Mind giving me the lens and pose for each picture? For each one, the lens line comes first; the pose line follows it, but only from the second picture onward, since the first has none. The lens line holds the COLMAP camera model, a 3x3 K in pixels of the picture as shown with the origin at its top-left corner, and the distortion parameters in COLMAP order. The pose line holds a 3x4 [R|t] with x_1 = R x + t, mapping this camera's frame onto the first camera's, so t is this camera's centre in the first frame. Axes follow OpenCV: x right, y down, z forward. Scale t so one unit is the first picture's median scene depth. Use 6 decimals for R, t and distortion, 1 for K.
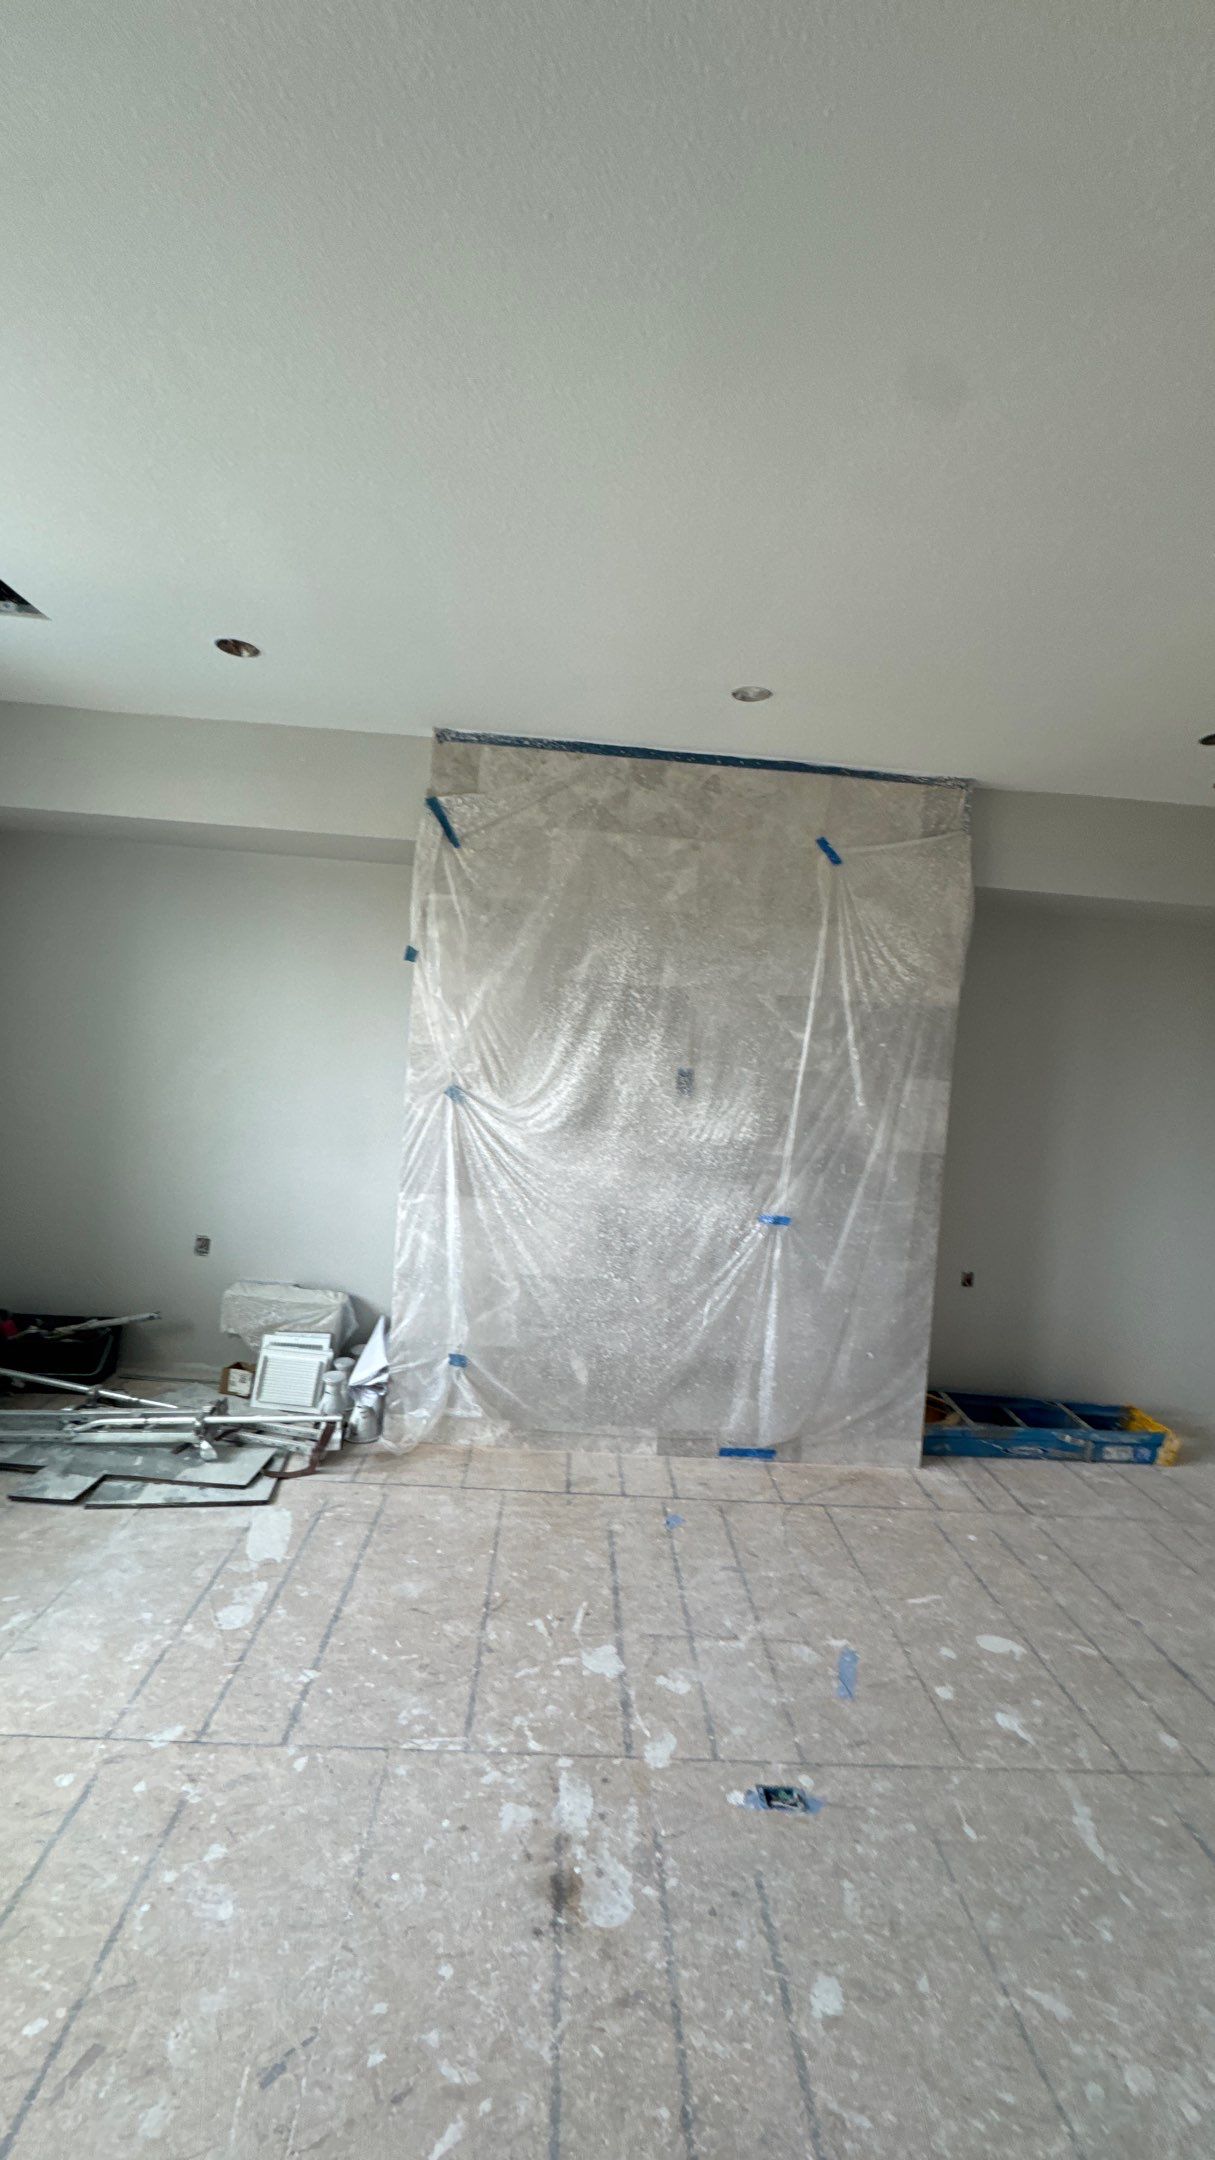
lens RADIAL K [[862.4, 0, 610.0], [0, 862.4, 1078.3], [0, 0, 1]] dist [-0.002693, 0.000577]
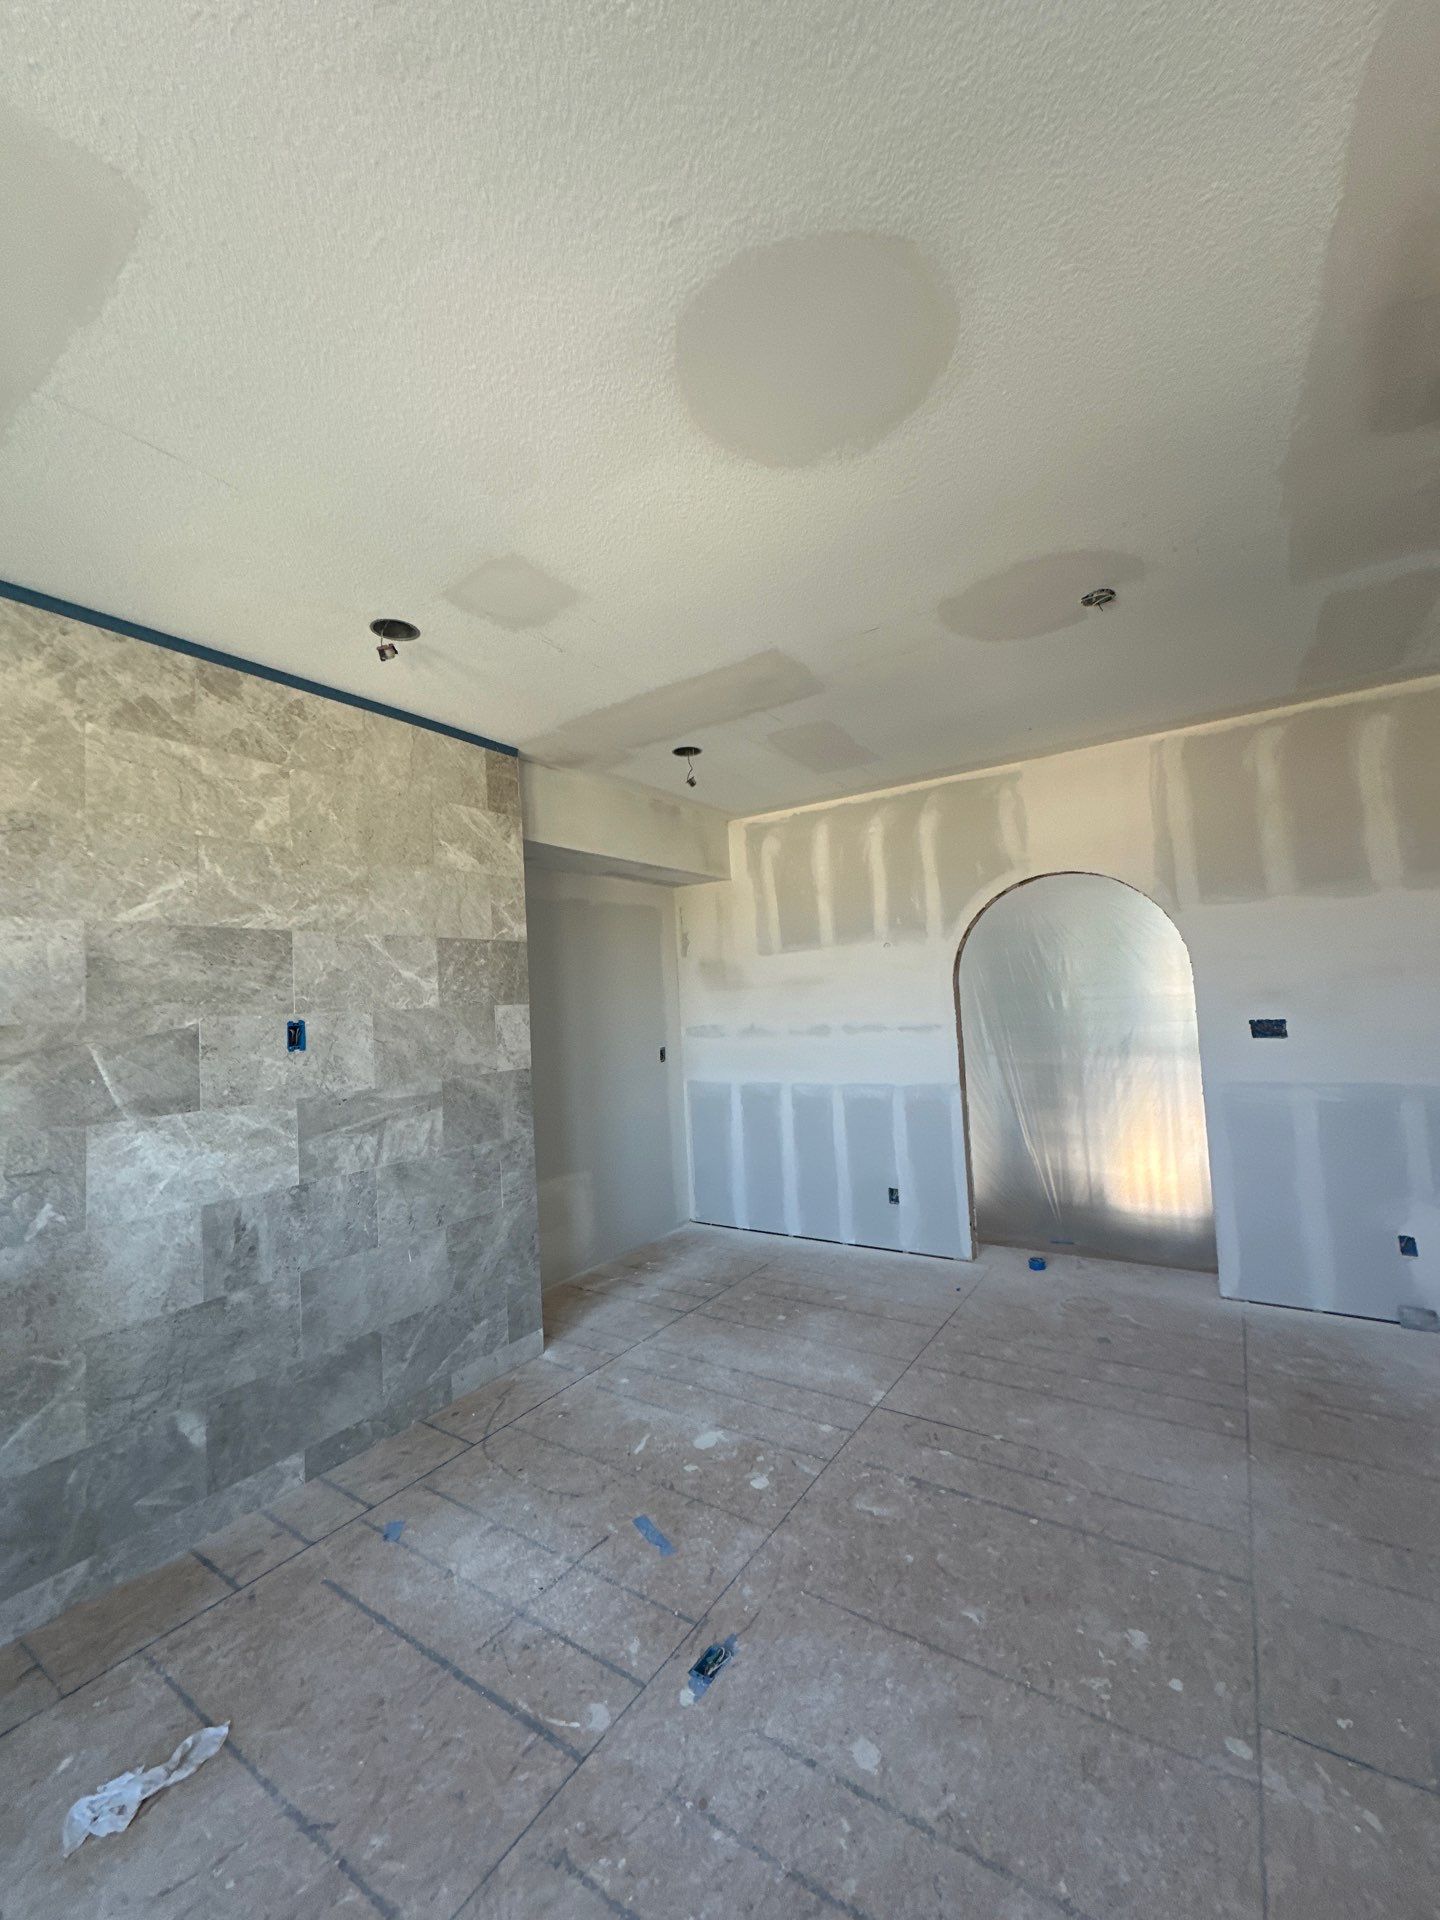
lens RADIAL K [[766.5, 0, 716.1], [0, 766.5, 956.1], [0, 0, 1]] dist [-0.001907, 0.000605]
pose [[0.589774, -0.052162, 0.805882, -0.336587], [0.115368, 0.993118, -0.020149, -0.013173], [-0.799285, 0.104856, 0.591734, 0.217202]]
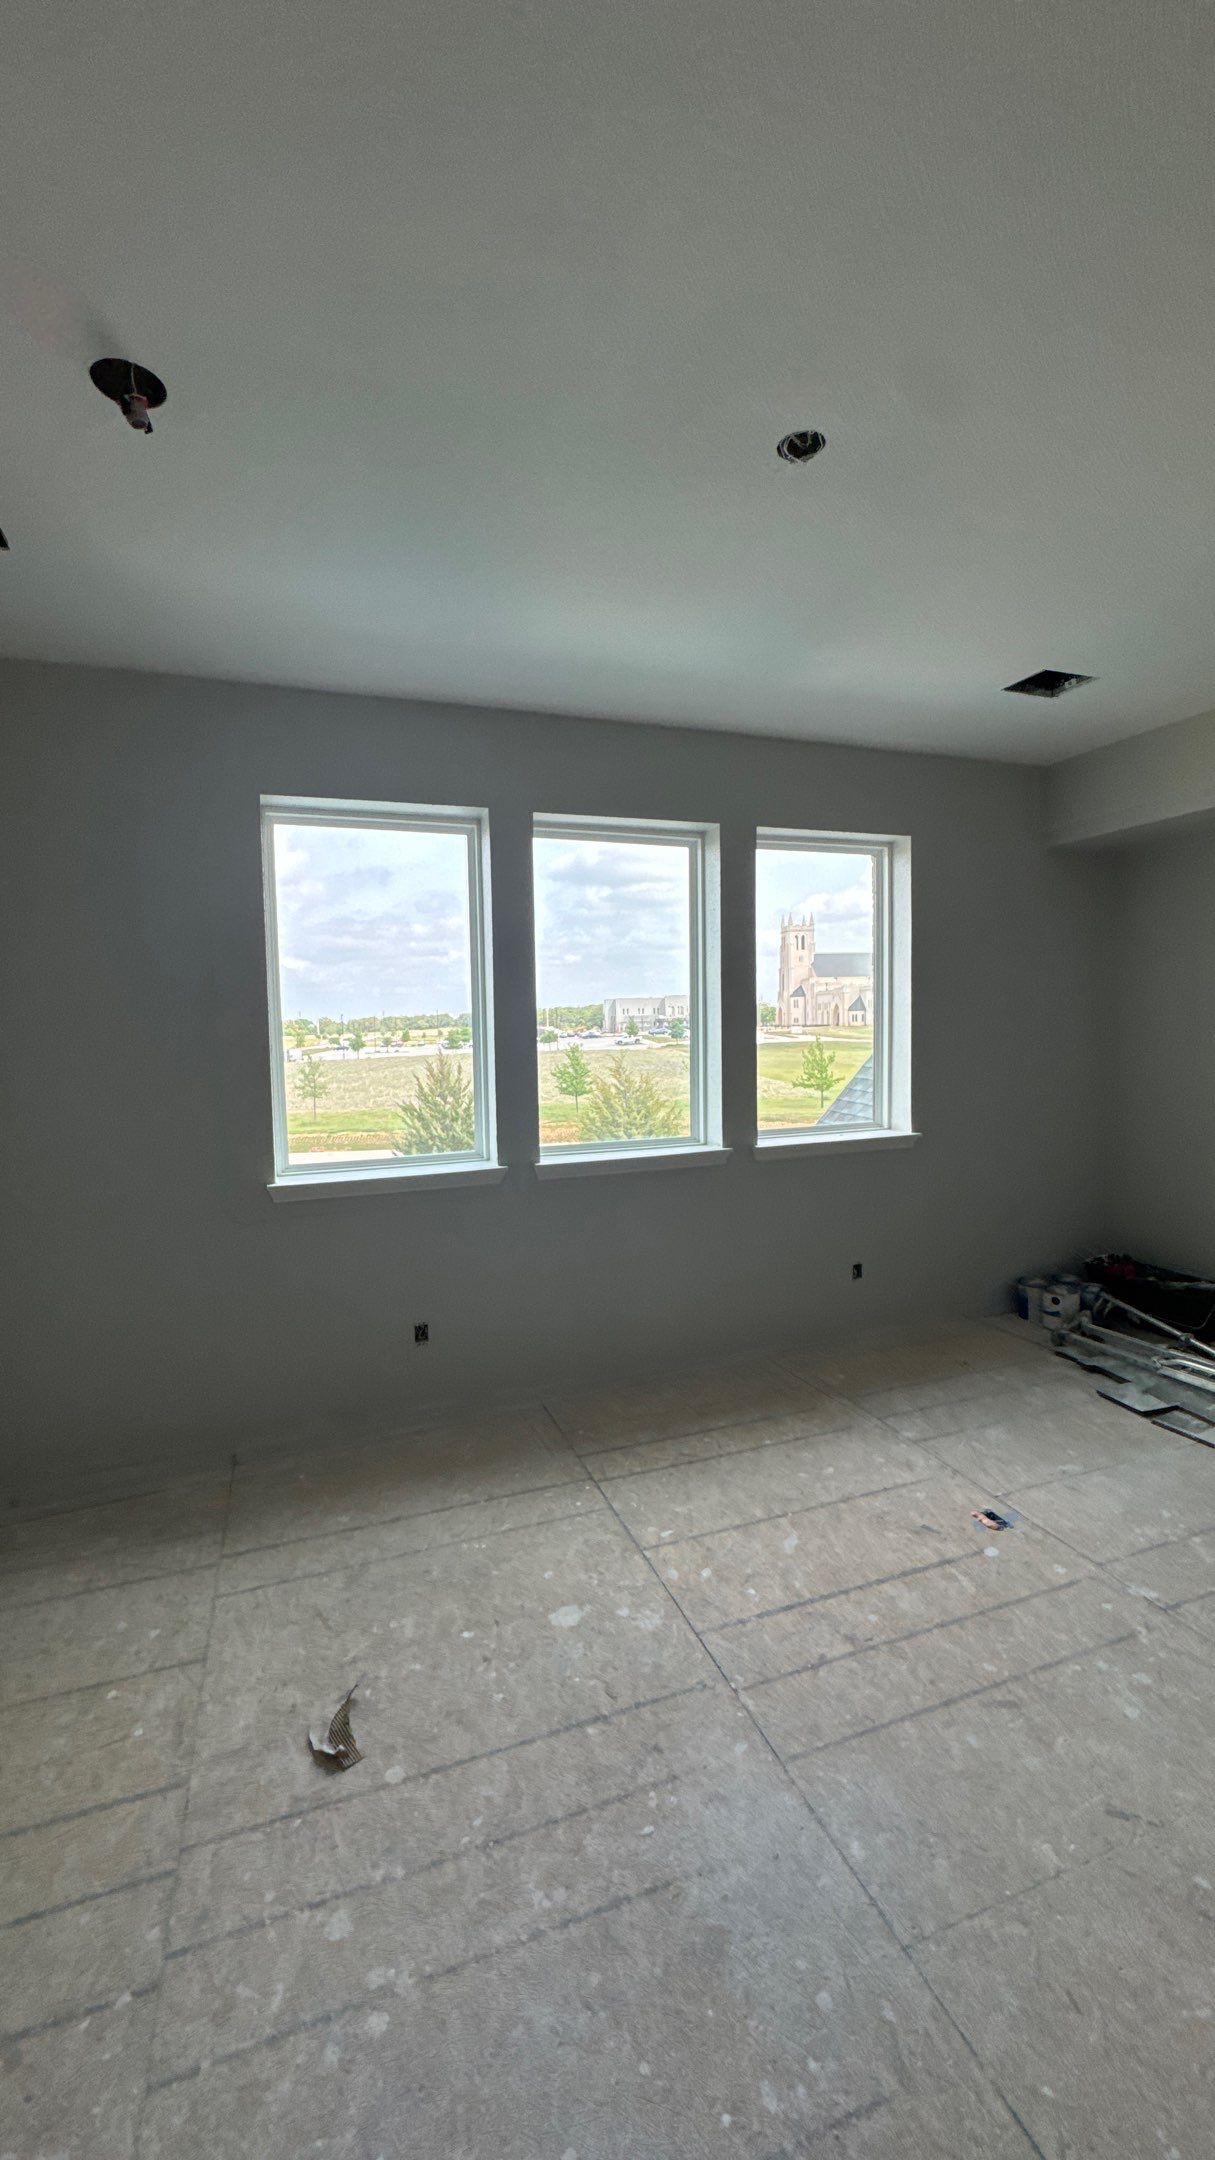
lens RADIAL K [[862.4, 0, 611.0], [0, 862.4, 1077.3], [0, 0, 1]] dist [-0.002693, 0.000577]
pose [[0.298210, -0.018704, -0.954317, 0.275950], [0.017157, 0.999752, -0.014233, 0.036294], [0.954346, -0.012129, 0.298457, -0.033770]]
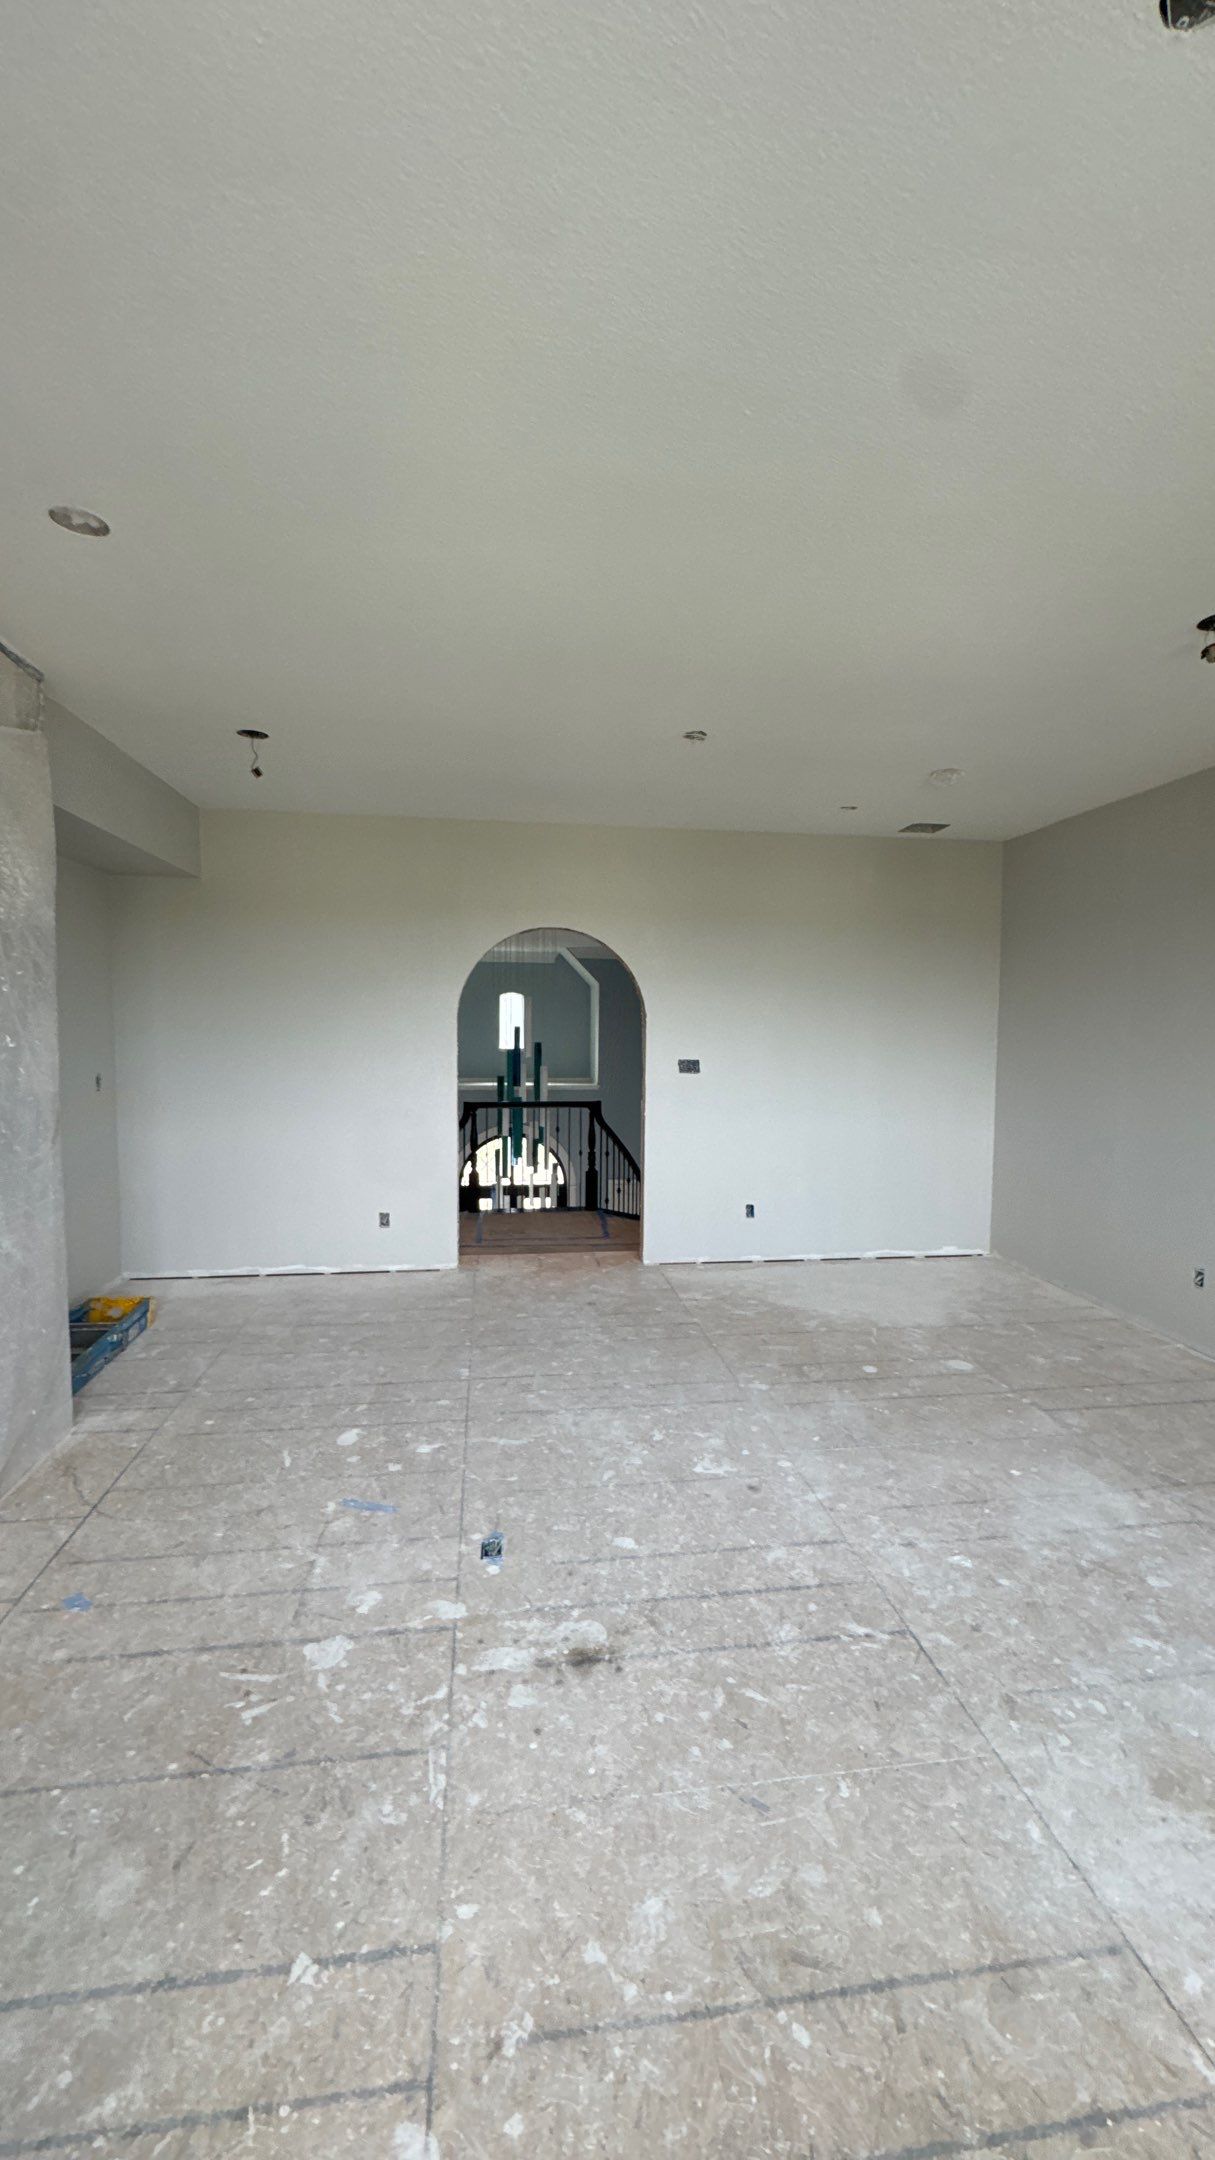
lens RADIAL K [[862.4, 0, 608.3], [0, 862.4, 1078.4], [0, 0, 1]] dist [-0.002693, 0.000577]
pose [[-0.090707, -0.132753, 0.986990, -0.681382], [0.013078, 0.990831, 0.134472, -0.049469], [-0.995792, 0.025105, -0.088140, 0.592496]]
